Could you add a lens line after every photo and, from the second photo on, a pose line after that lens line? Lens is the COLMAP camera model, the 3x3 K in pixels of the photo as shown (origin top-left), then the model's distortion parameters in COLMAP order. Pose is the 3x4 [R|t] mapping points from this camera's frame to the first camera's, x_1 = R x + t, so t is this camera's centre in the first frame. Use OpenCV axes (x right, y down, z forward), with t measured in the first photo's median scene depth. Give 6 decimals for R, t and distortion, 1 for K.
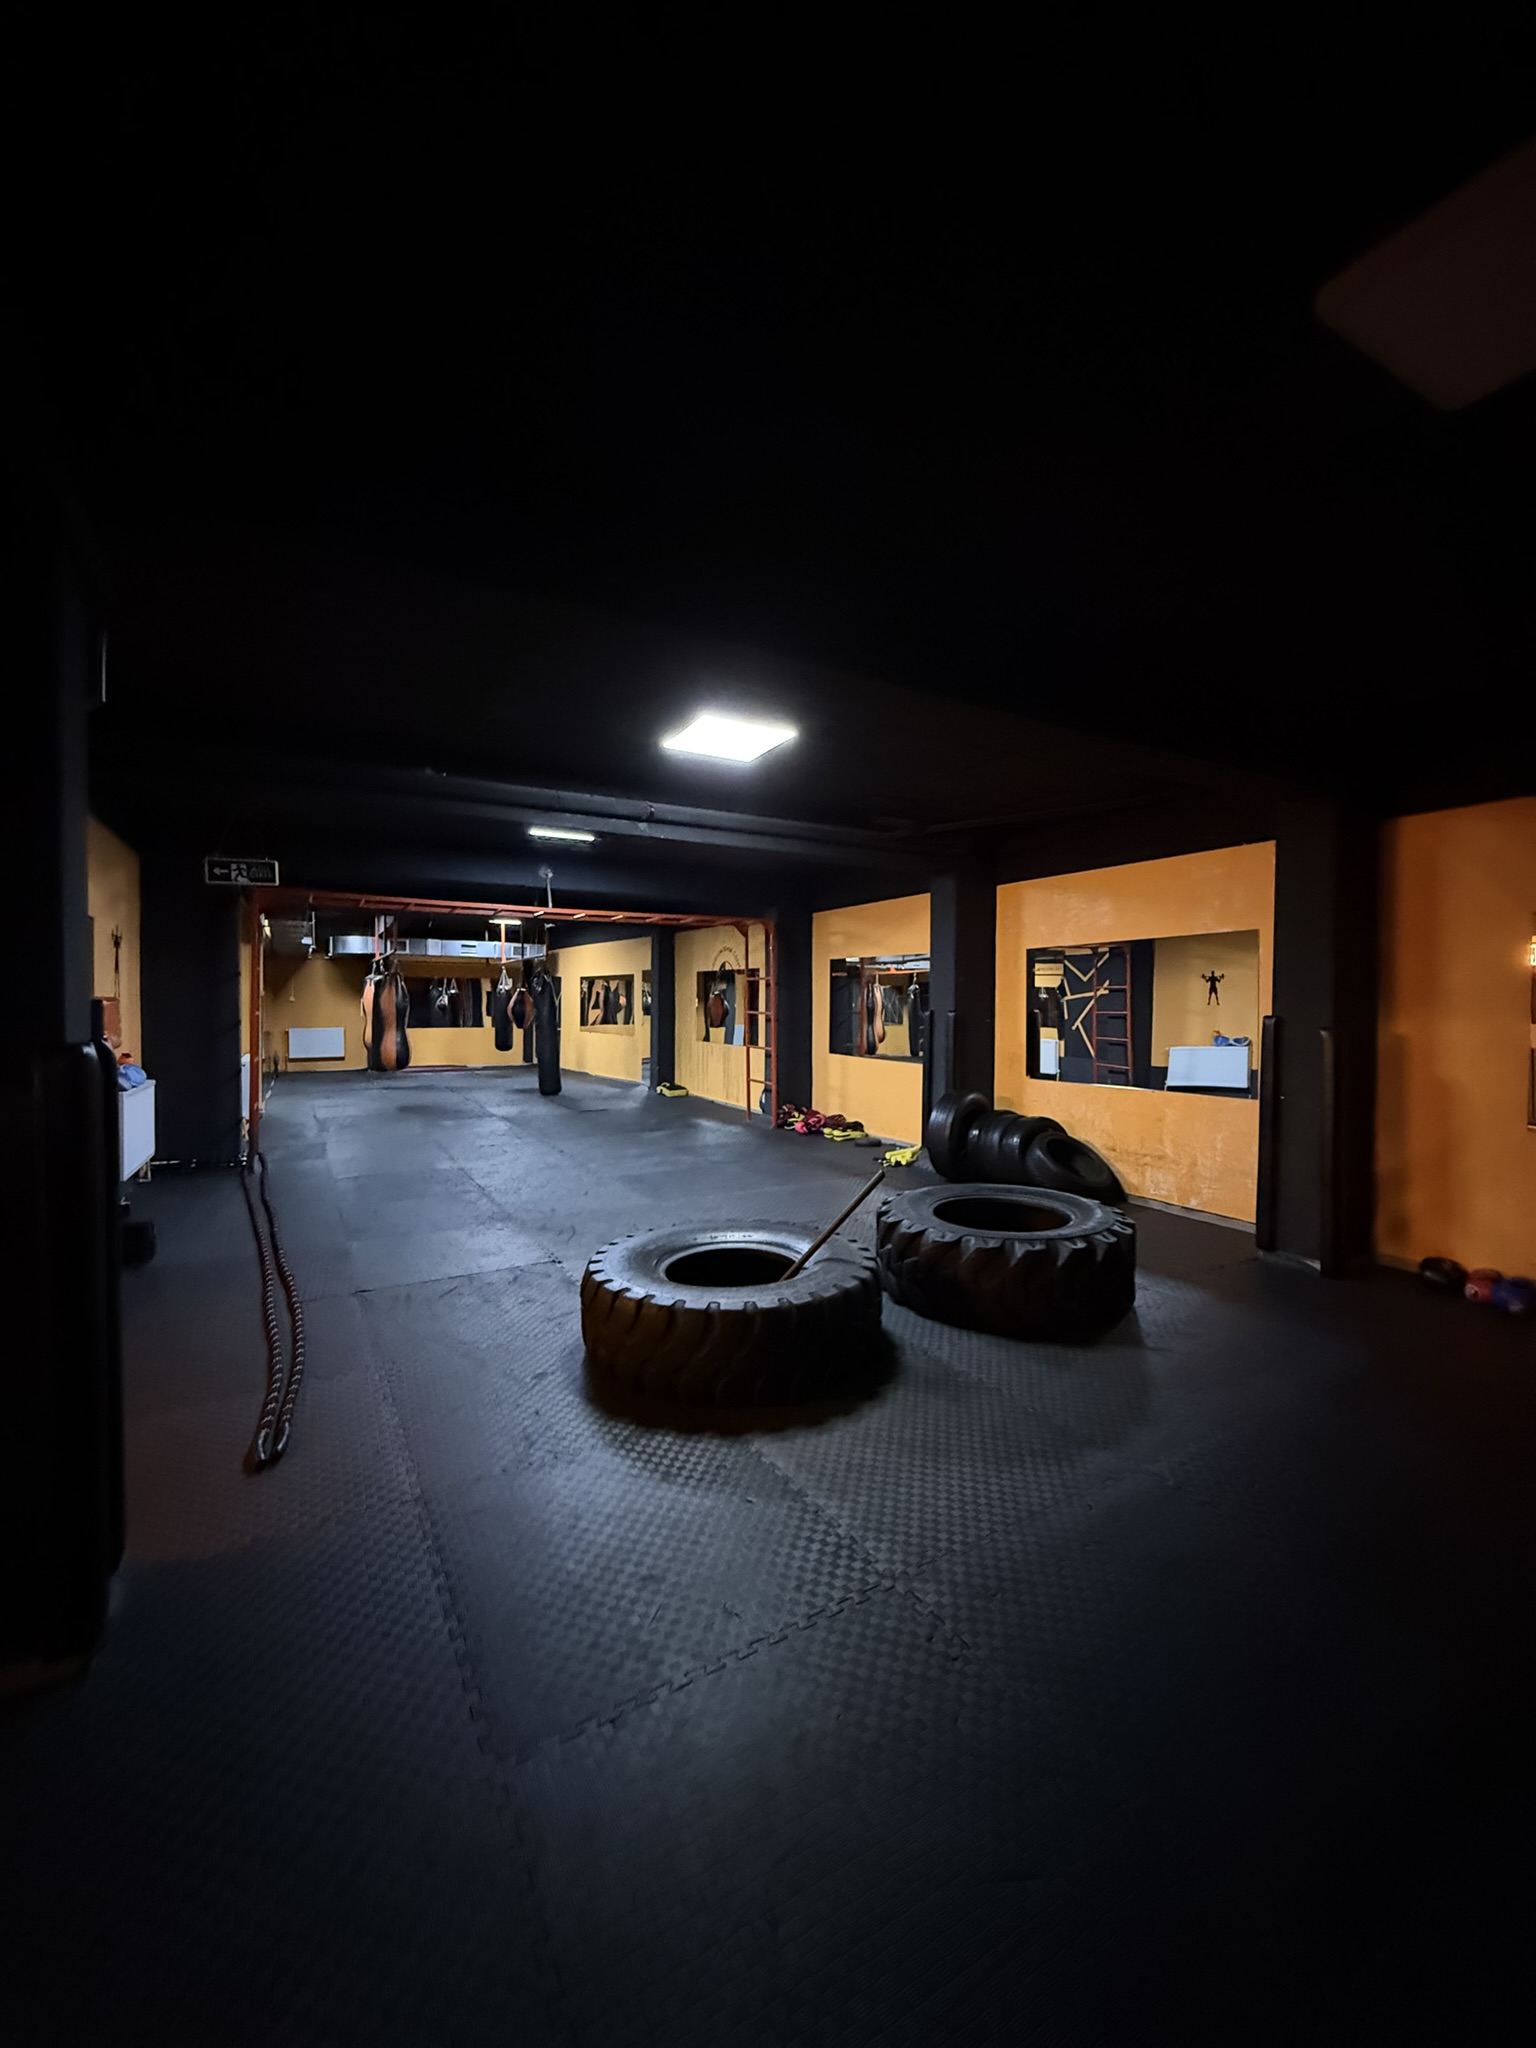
lens RADIAL K [[810.8, 0, 768.0], [0, 810.8, 1024.0], [0, 0, 1]] dist [-0.000030, -0.000101]
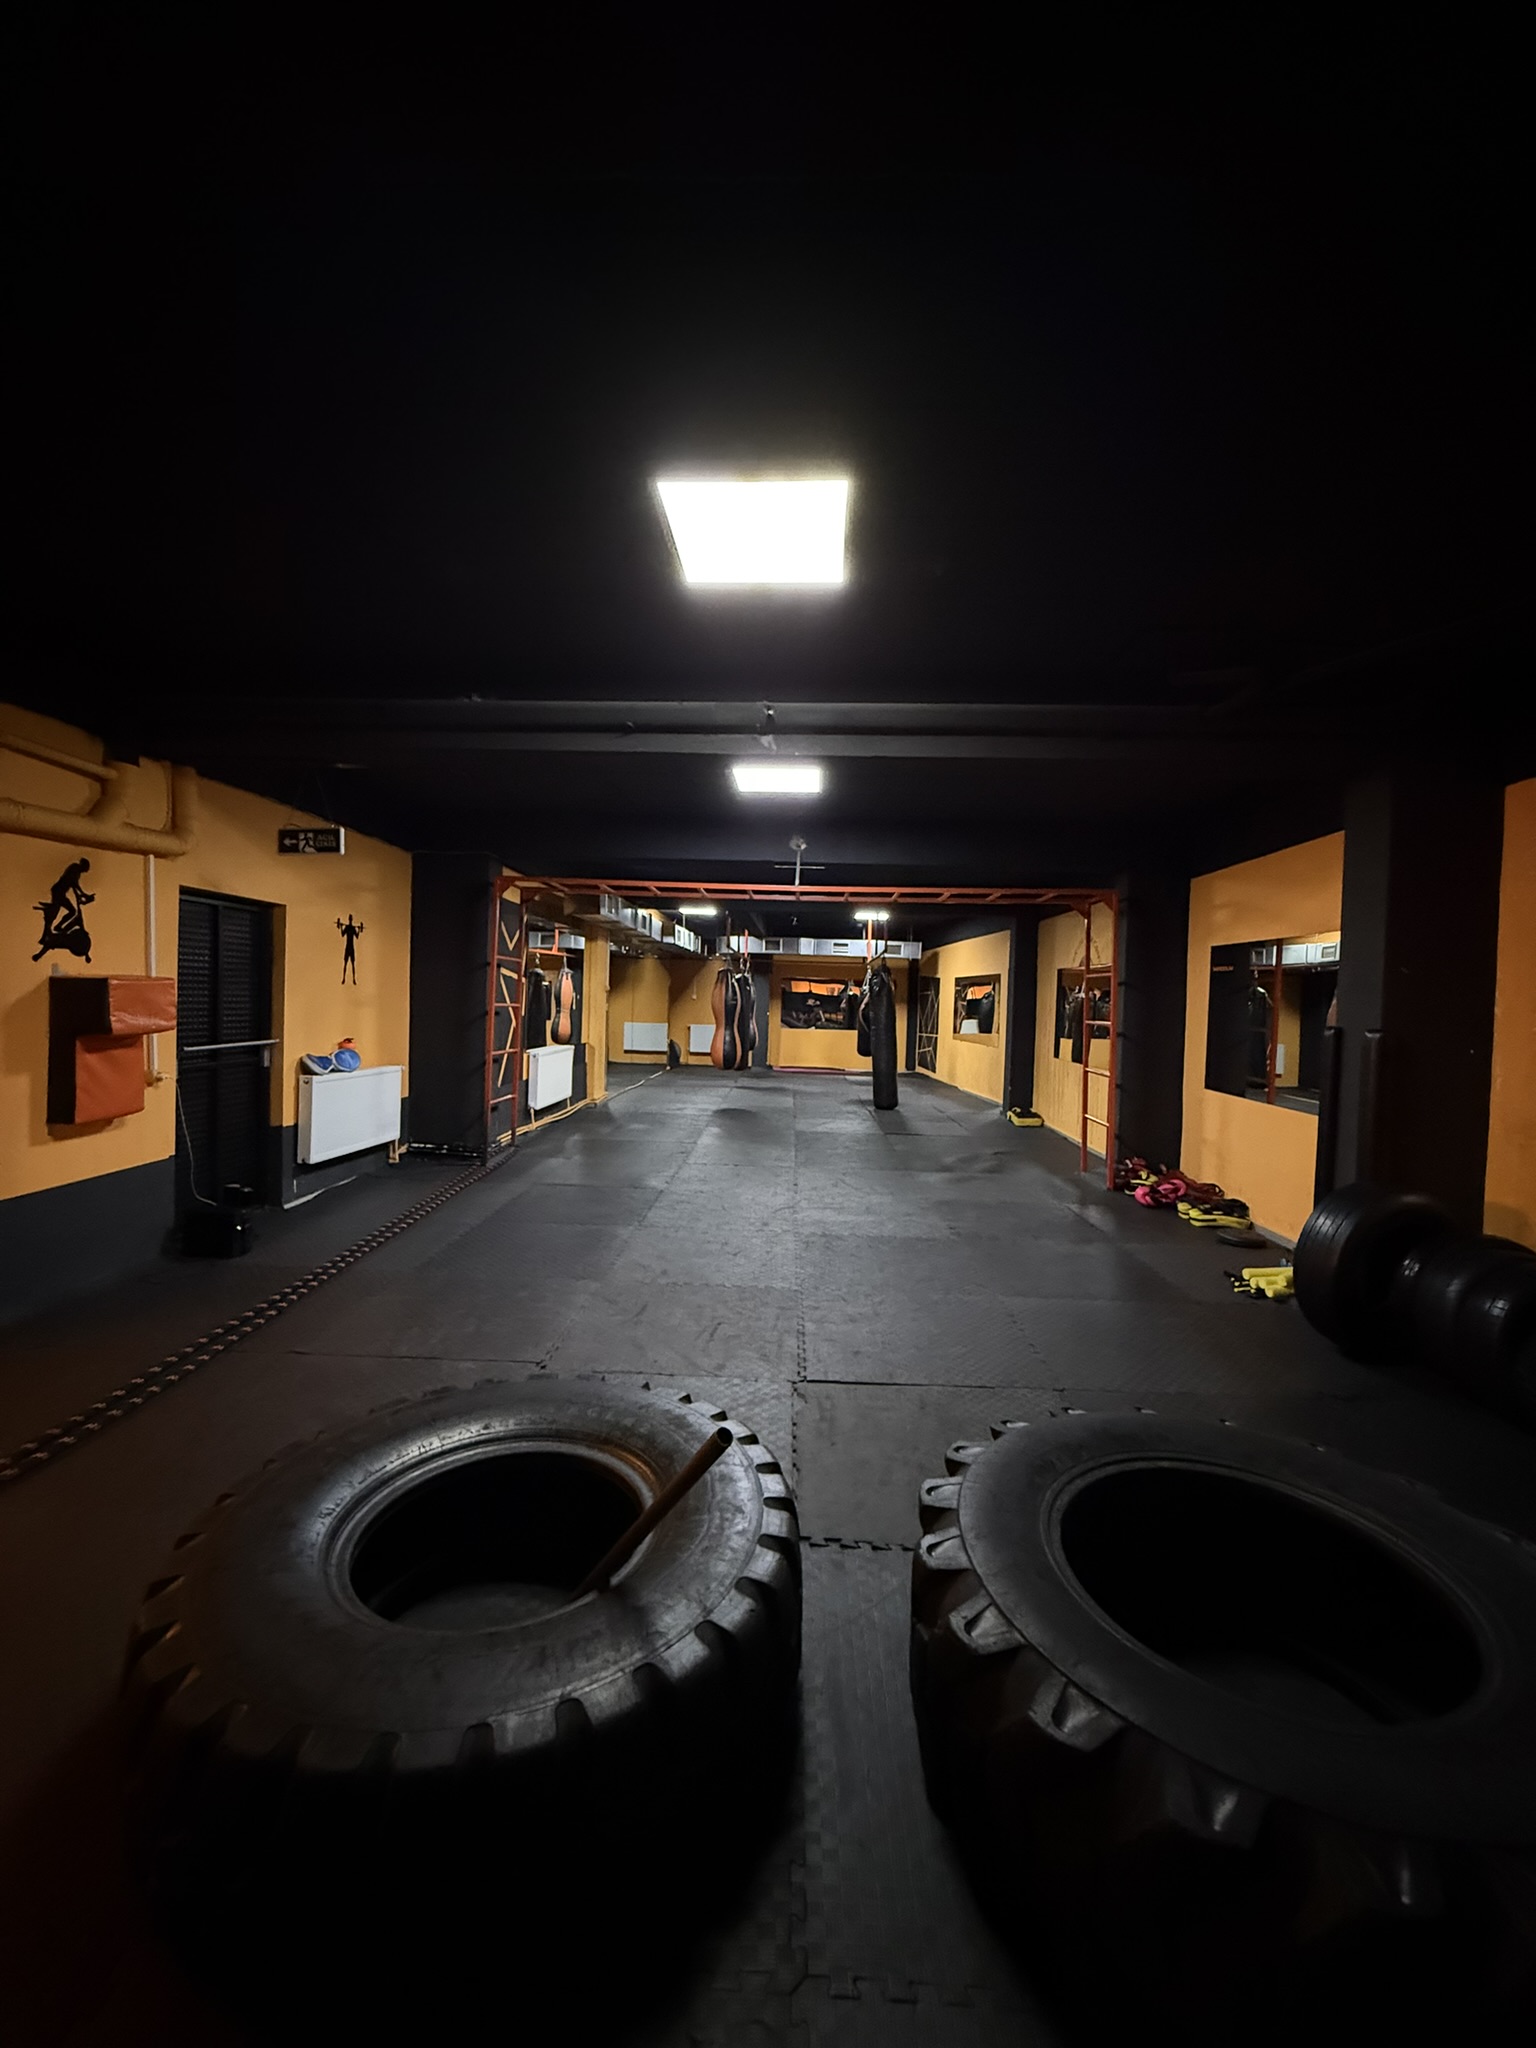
lens RADIAL K [[810.8, 0, 768.0], [0, 810.8, 1024.0], [0, 0, 1]] dist [-0.000030, -0.000101]
pose [[0.839705, 0.035596, -0.541875, 0.127684], [-0.040317, 0.999182, 0.003161, -0.003888], [0.541544, 0.019192, 0.840453, 0.242799]]
